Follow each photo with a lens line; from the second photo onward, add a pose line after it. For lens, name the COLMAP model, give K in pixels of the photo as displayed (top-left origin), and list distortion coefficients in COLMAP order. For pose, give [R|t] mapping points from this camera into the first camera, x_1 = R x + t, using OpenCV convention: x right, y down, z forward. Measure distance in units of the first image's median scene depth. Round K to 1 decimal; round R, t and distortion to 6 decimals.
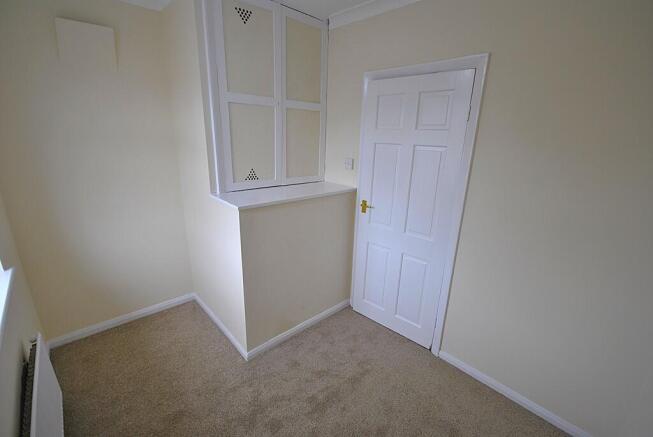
lens RADIAL K [[289.2, 0, 327.9], [0, 289.2, 218.6], [0, 0, 1]] dist [-0.002056, -0.001100]
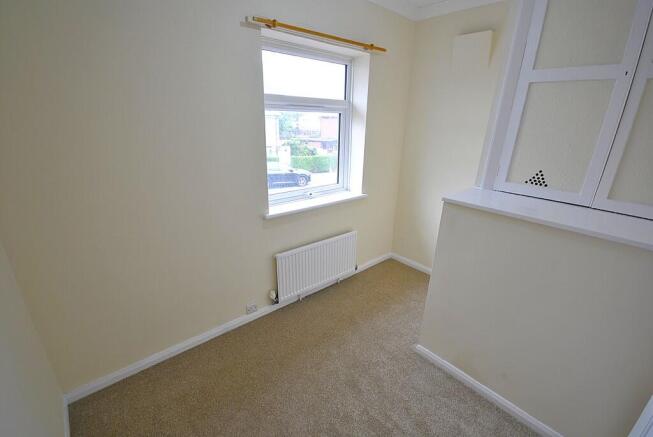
lens RADIAL K [[289.2, 0, 327.7], [0, 289.2, 219.9], [0, 0, 1]] dist [-0.002056, -0.001100]
pose [[-0.036421, 0.308026, -0.950681, 0.542578], [-0.305360, 0.902382, 0.304075, -0.126748], [0.951540, 0.301375, 0.061193, 0.517586]]
